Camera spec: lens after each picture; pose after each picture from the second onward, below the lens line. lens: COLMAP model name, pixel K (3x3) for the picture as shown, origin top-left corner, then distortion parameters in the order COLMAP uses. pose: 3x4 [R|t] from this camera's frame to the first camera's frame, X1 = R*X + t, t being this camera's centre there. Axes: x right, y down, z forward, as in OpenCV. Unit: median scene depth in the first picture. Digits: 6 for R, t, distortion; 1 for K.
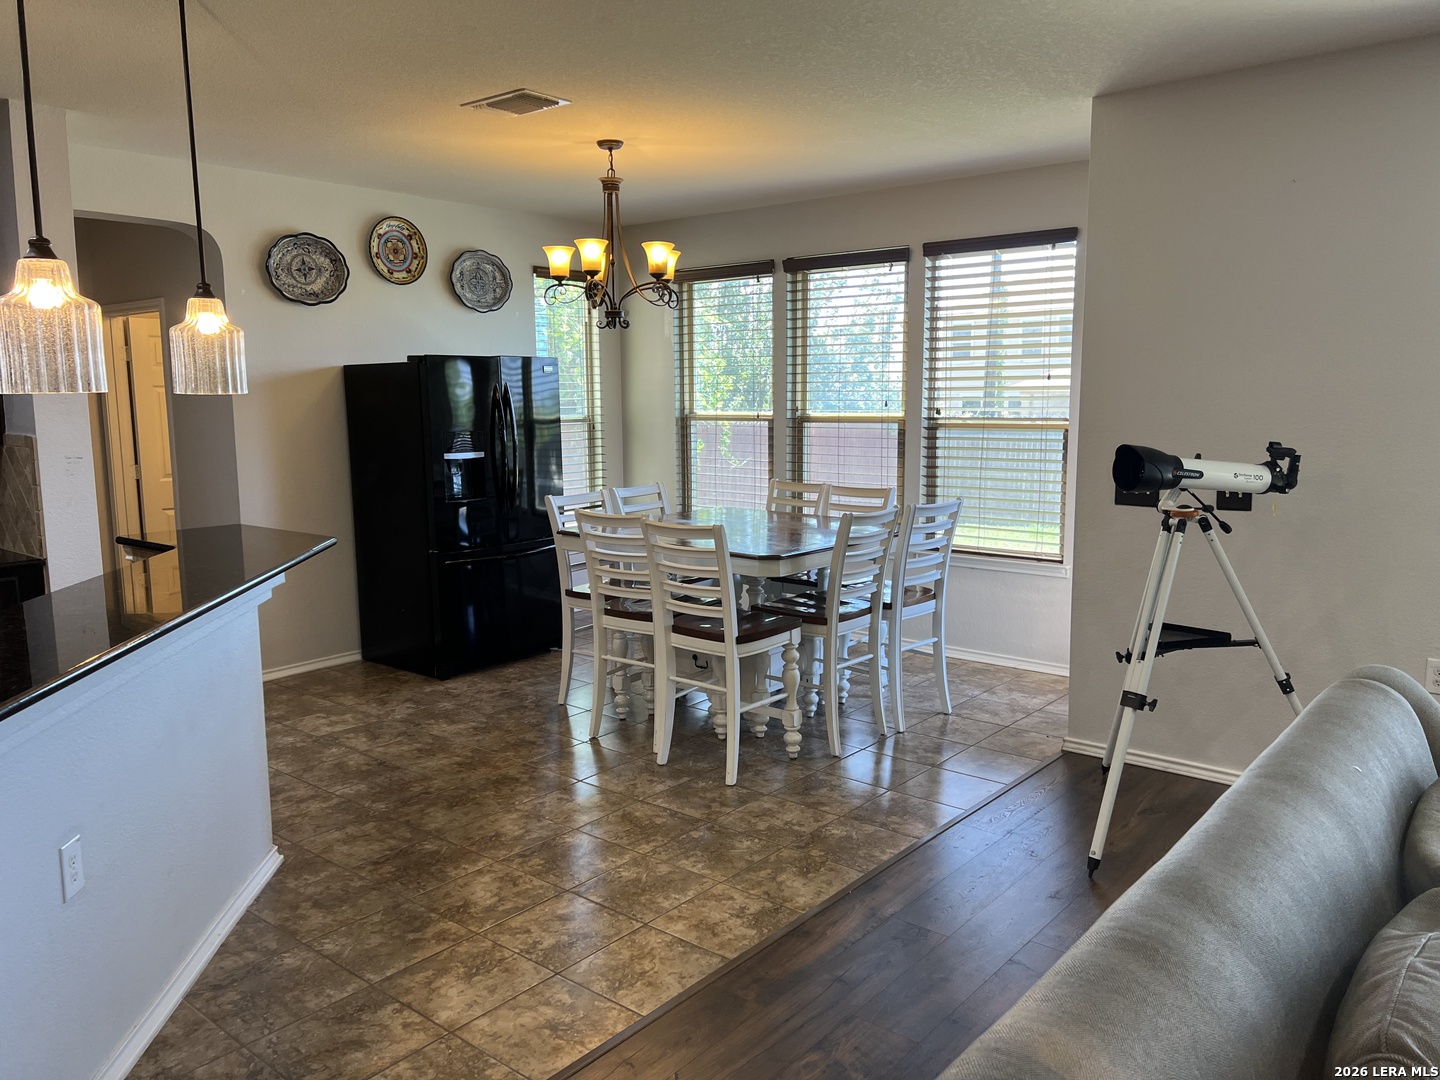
lens RADIAL K [[1083.0, 0, 720.0], [0, 1083.0, 540.0], [0, 0, 1]] dist [0.118776, -0.244581]
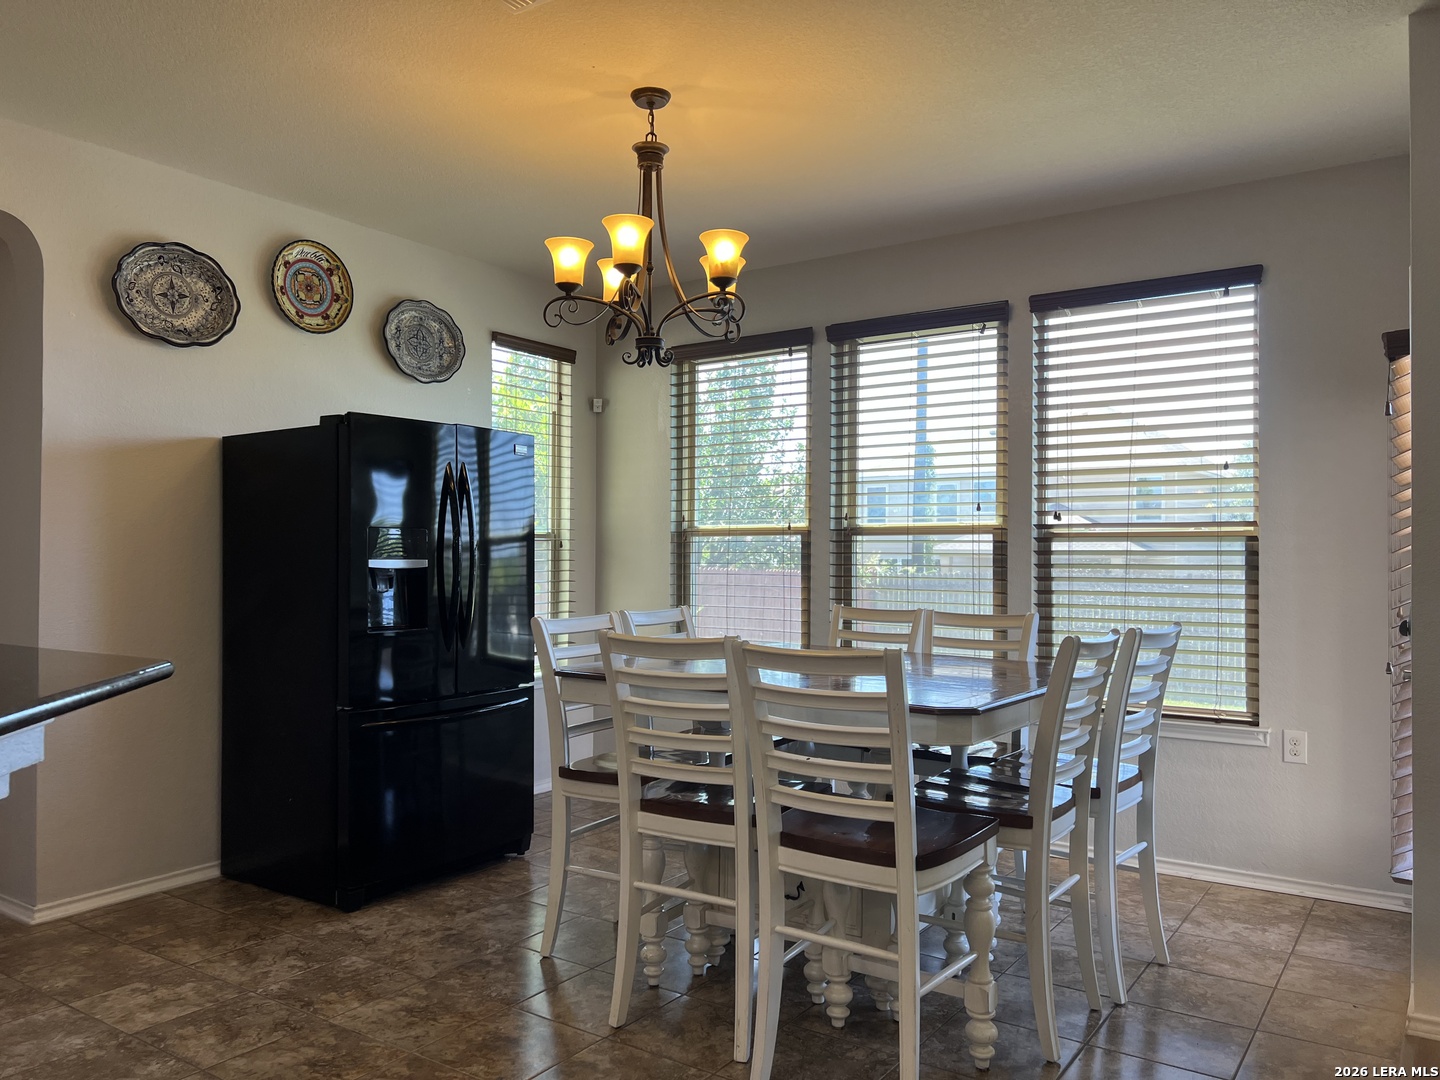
lens RADIAL K [[1100.0, 0, 720.0], [0, 1100.0, 540.0], [0, 0, 1]] dist [0.051342, -0.039547]
pose [[0.995820, 0.012677, 0.090449, -0.097968], [0.001010, 0.988732, -0.149691, 0.010132], [-0.091327, 0.149157, 0.984587, 0.305412]]
